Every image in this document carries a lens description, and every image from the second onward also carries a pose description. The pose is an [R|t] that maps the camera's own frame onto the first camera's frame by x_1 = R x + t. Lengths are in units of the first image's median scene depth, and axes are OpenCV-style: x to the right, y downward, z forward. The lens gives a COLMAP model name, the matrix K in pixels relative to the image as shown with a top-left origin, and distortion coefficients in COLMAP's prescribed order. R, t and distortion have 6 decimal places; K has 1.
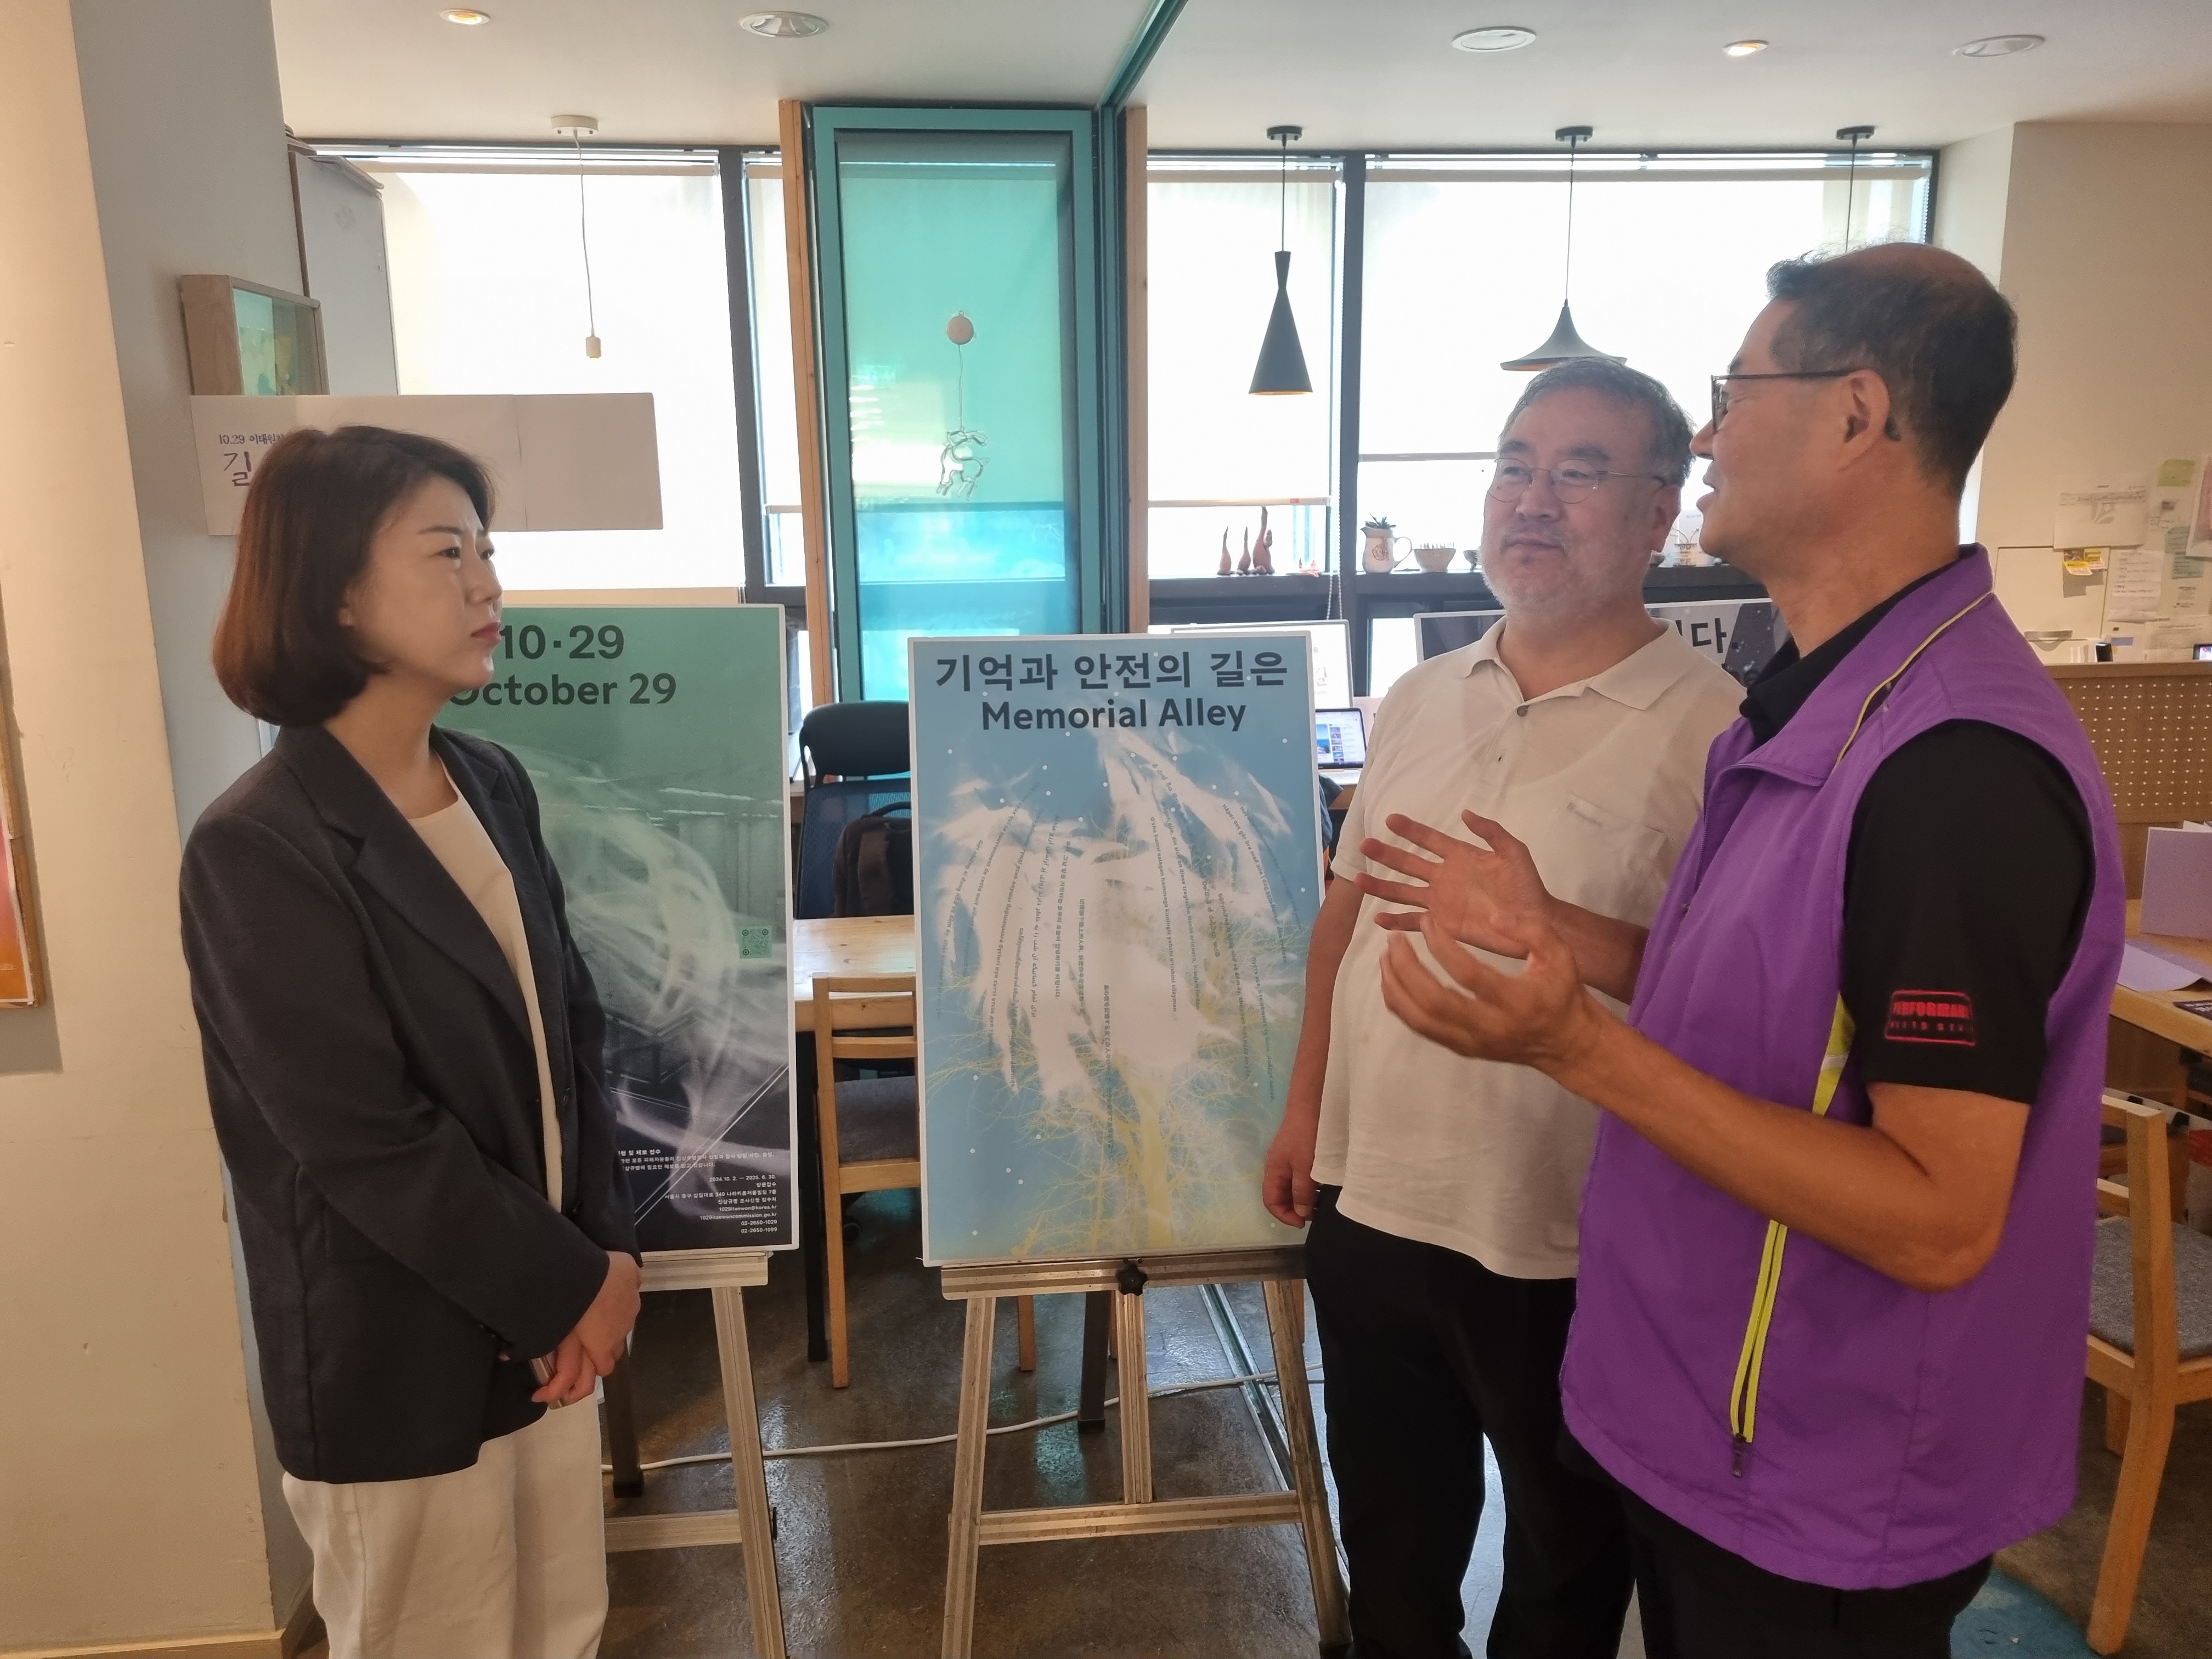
lens RADIAL K [[1663.5, 0, 1109.4], [0, 1663.5, 832.3], [0, 0, 1]] dist [0.052964, -0.040557]
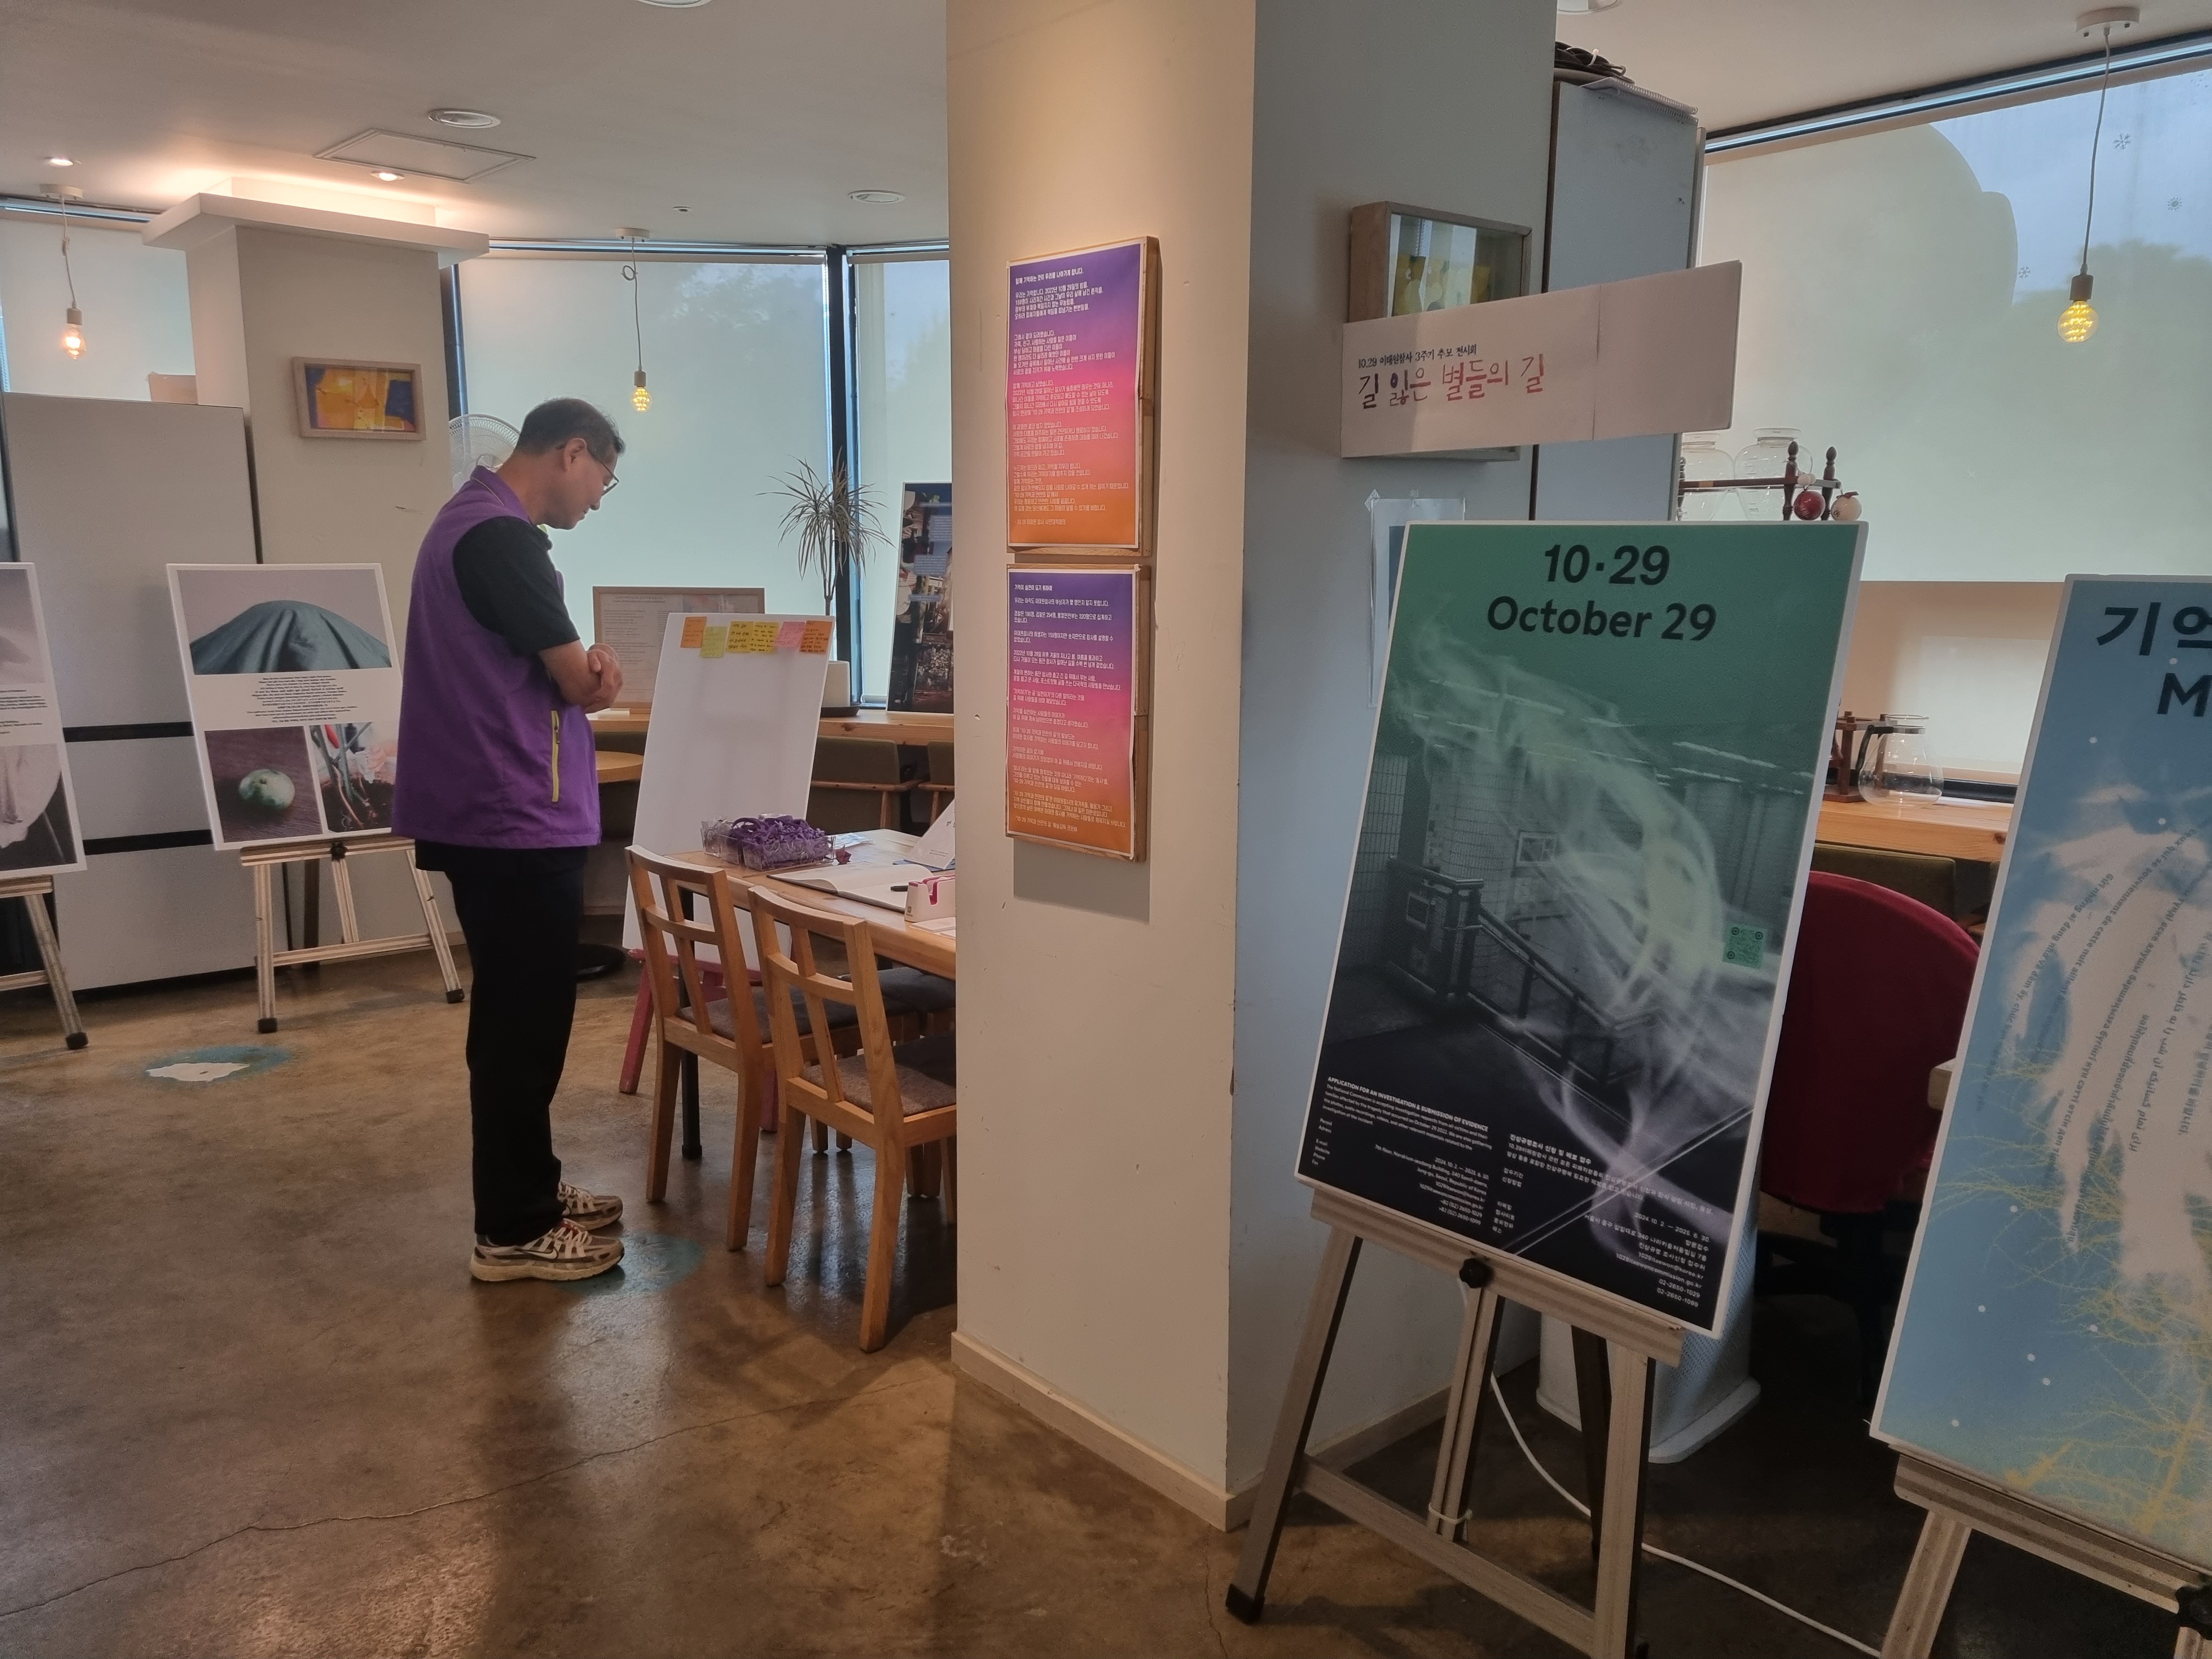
lens RADIAL K [[1663.5, 0, 1108.8], [0, 1663.5, 834.3], [0, 0, 1]] dist [0.052964, -0.040557]
pose [[0.569037, 0.145391, -0.809357, 0.254106], [-0.170468, 0.983721, 0.056862, 0.020246], [0.804448, 0.105613, 0.584559, 0.286881]]
